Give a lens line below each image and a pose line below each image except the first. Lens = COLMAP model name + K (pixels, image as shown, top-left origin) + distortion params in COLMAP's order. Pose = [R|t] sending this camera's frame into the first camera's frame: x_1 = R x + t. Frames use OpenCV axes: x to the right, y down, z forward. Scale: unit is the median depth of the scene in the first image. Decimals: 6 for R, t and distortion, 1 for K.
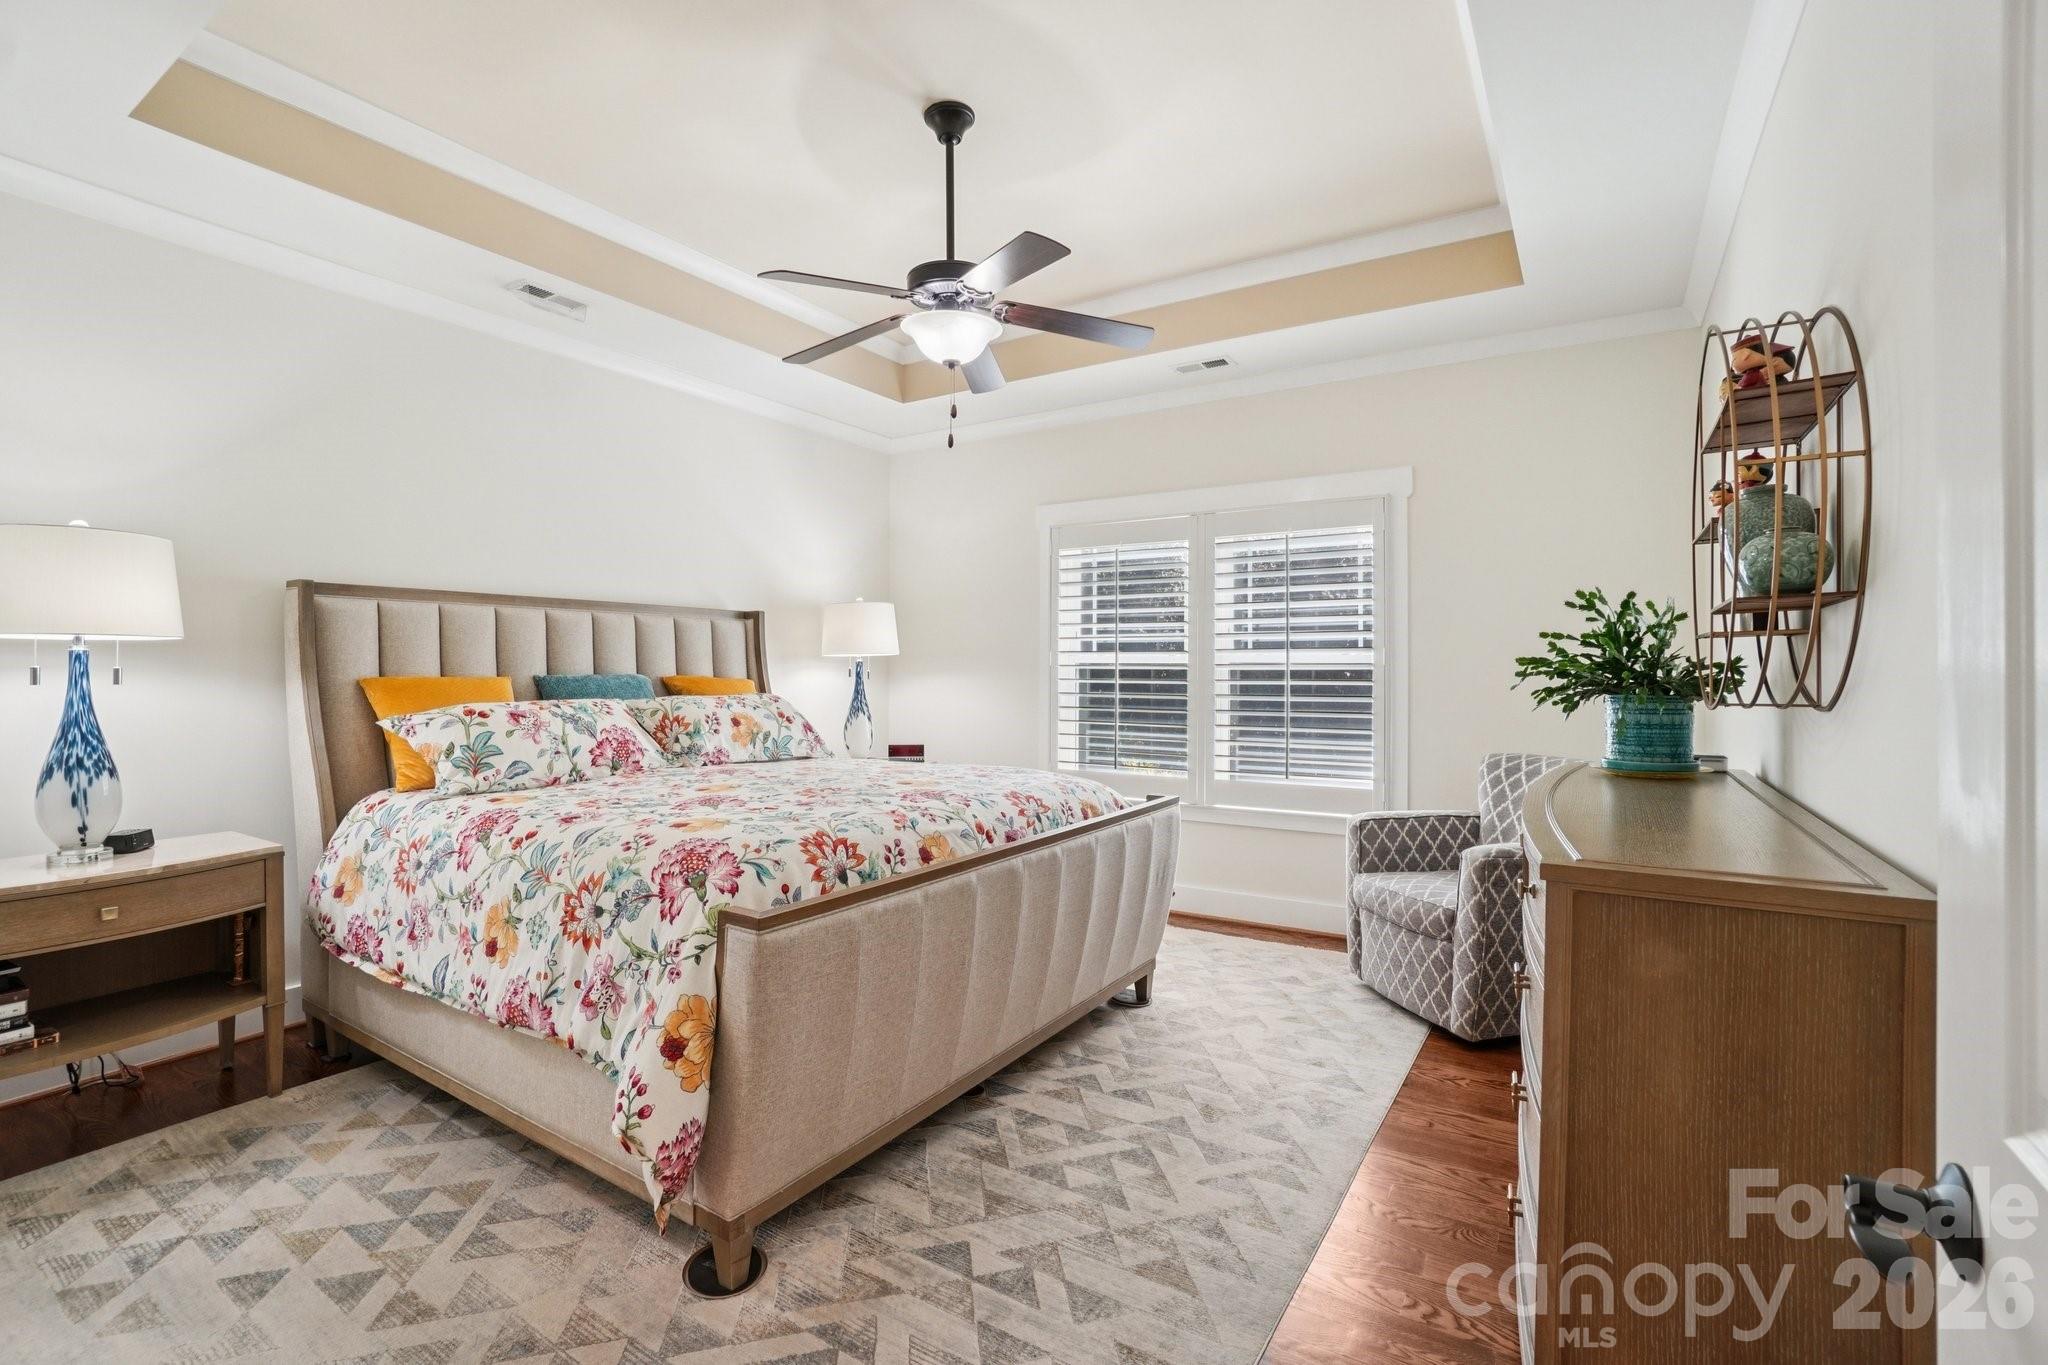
lens RADIAL K [[910.0, 0, 1017.7], [0, 910.0, 675.3], [0, 0, 1]] dist [-0.052627, 0.016406]
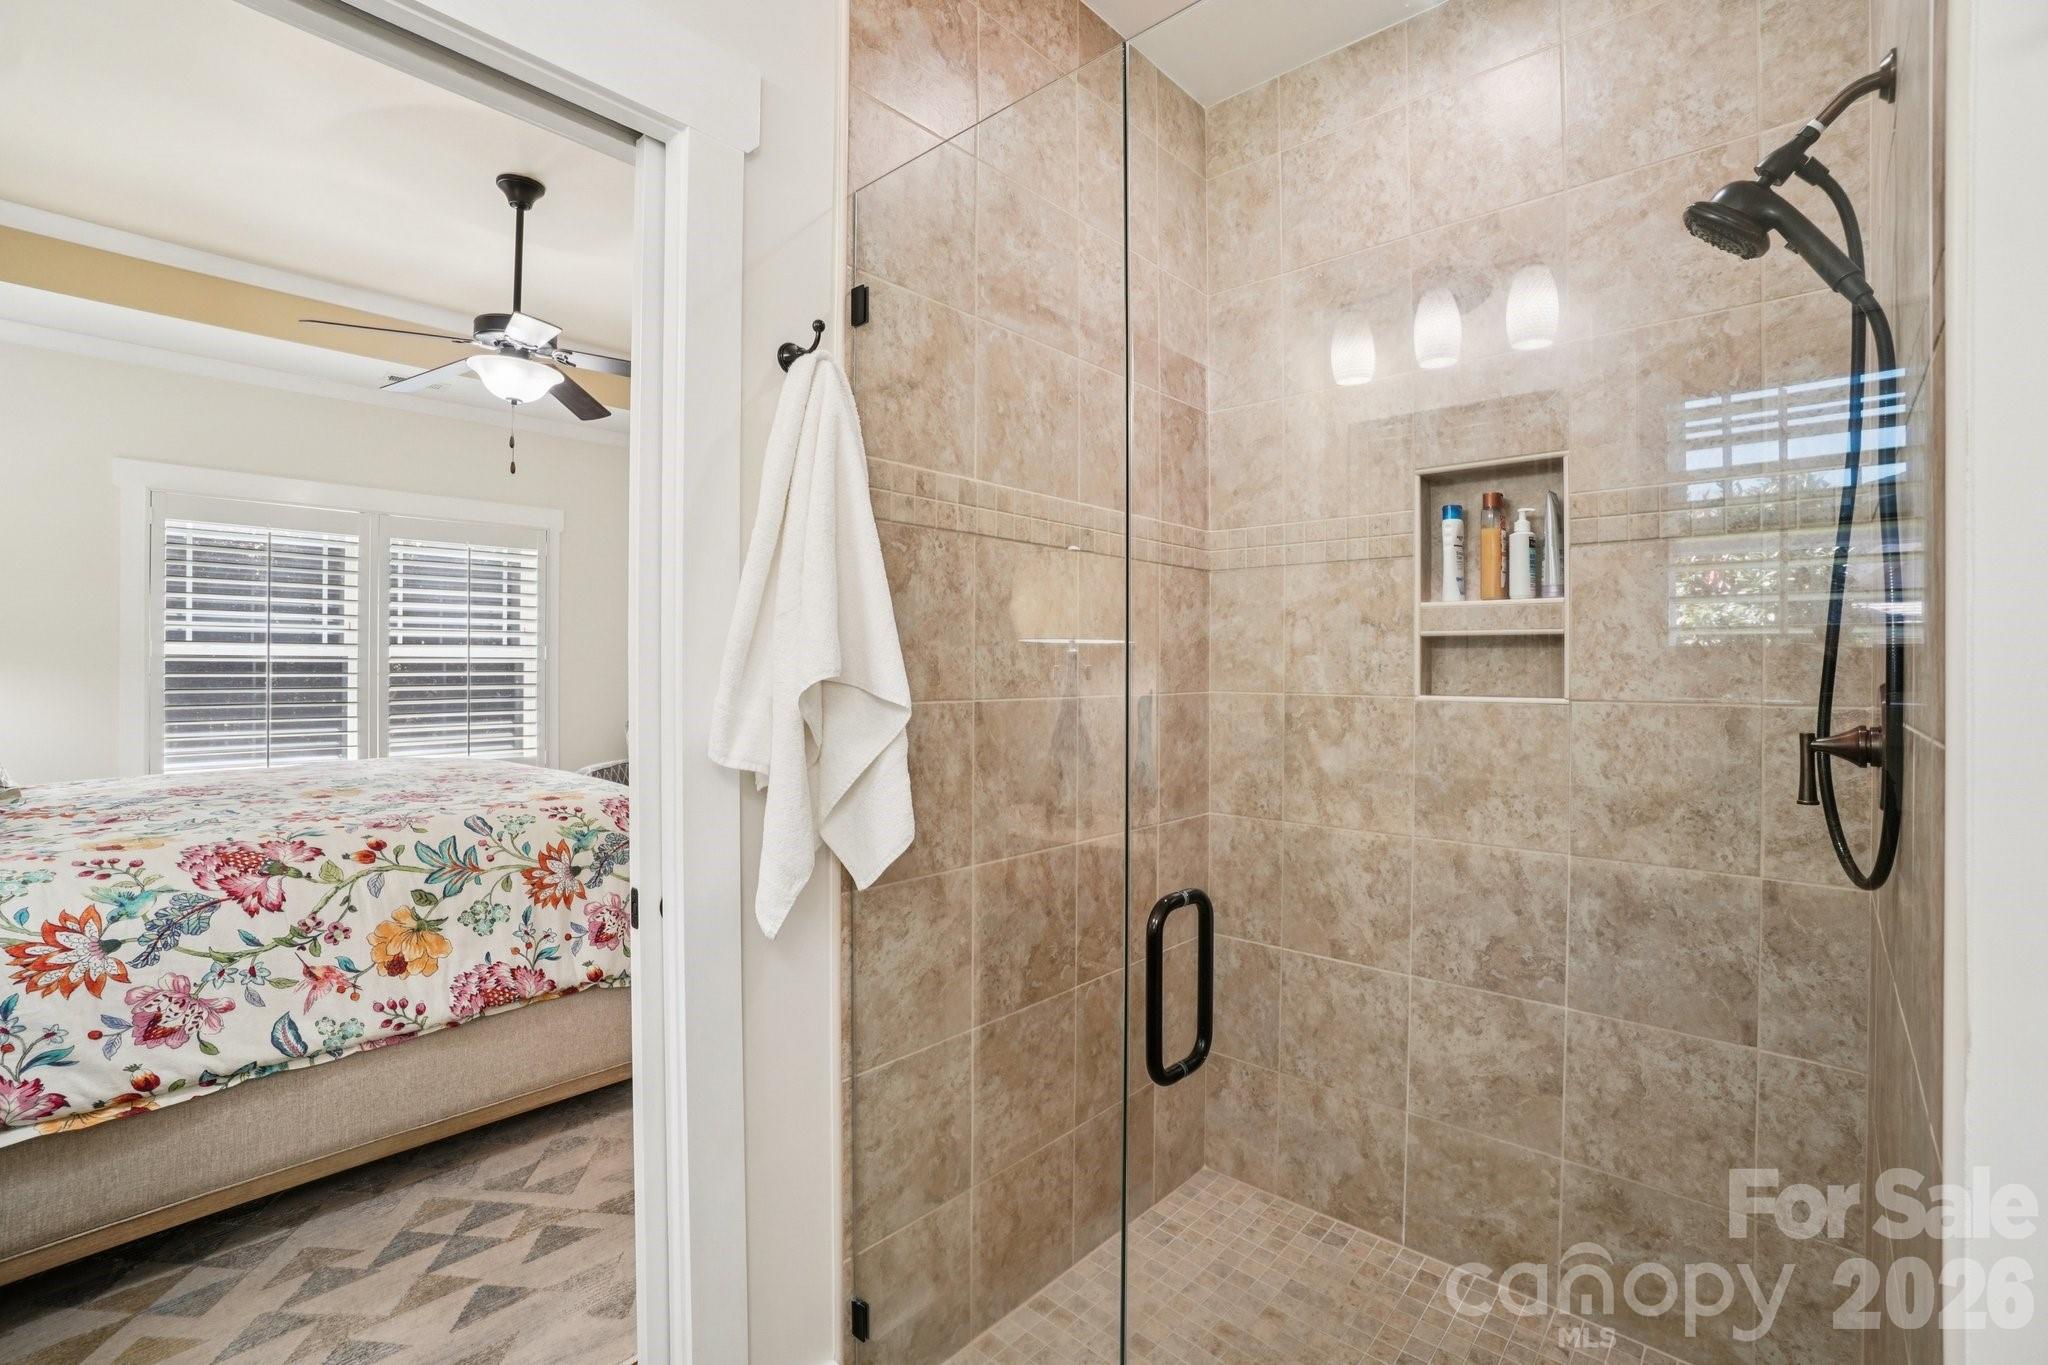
lens RADIAL K [[906.6, 0, 1017.0], [0, 906.6, 670.3], [0, 0, 1]] dist [-0.061497, 0.021448]
pose [[0.166332, -0.007198, 0.986044, -1.205782], [0.001728, 0.999974, 0.007008, -0.006000], [-0.986068, 0.000539, 0.166340, 0.183625]]
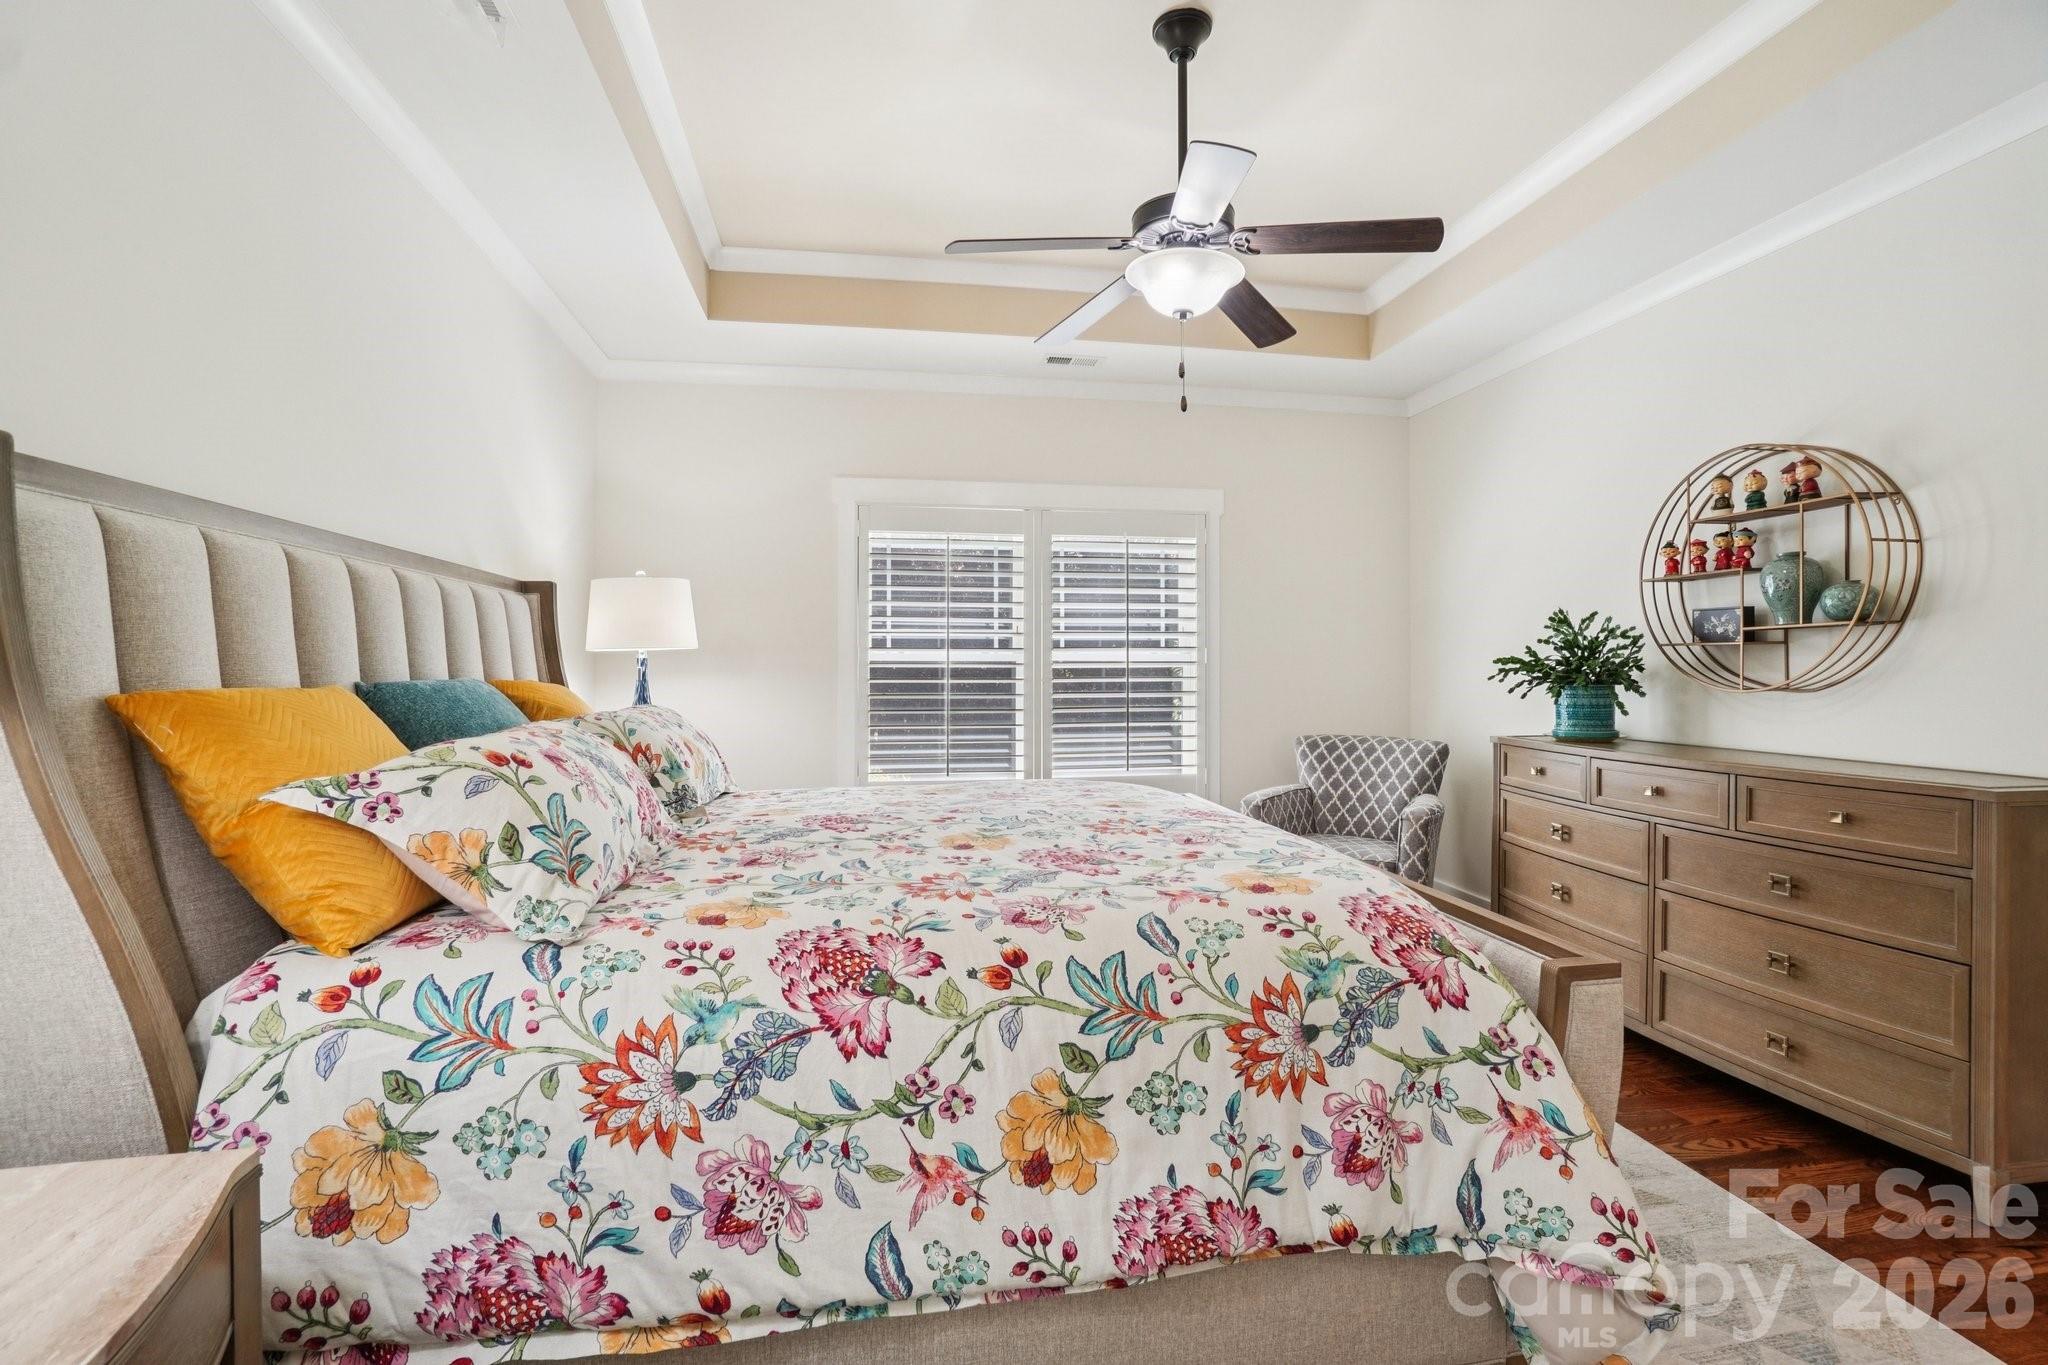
lens RADIAL K [[906.6, 0, 1017.0], [0, 906.6, 670.3], [0, 0, 1]] dist [-0.061497, 0.021448]
pose [[0.740320, -0.005297, 0.672234, -0.848301], [0.007645, 0.999971, -0.000540, -0.005950], [-0.672212, 0.005539, 0.740338, 0.516952]]
